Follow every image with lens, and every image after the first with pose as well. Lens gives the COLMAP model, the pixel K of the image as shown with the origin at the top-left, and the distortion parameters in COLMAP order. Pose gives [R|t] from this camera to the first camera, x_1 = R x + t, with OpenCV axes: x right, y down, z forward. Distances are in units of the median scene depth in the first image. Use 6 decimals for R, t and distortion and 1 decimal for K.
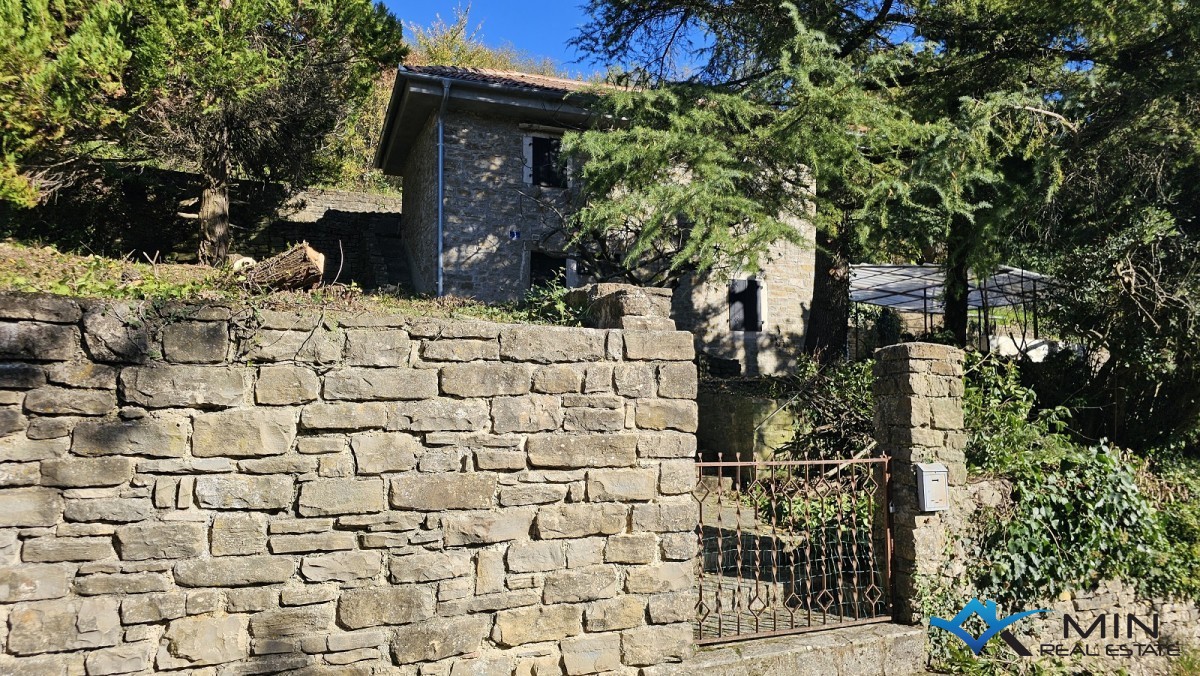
lens RADIAL K [[804.0, 0, 606.7], [0, 804.0, 334.0], [0, 0, 1]] dist [0.047694, -0.034864]
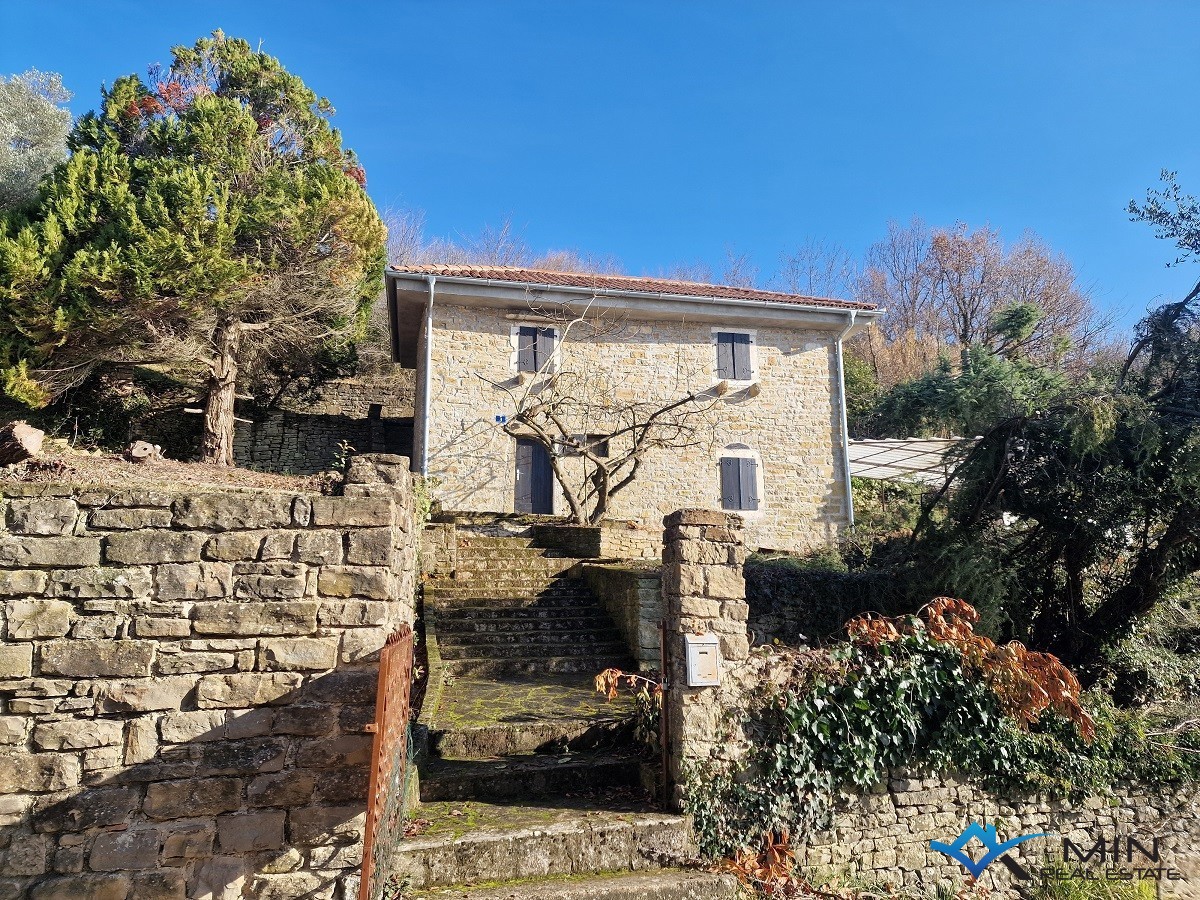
lens RADIAL K [[787.6, 0, 598.1], [0, 787.6, 444.4], [0, 0, 1]] dist [0.054072, -0.035831]
pose [[0.990893, -0.027179, -0.131882, 0.532804], [0.014580, 0.995315, -0.095575, 0.031067], [0.133862, 0.092782, 0.986647, 0.064185]]
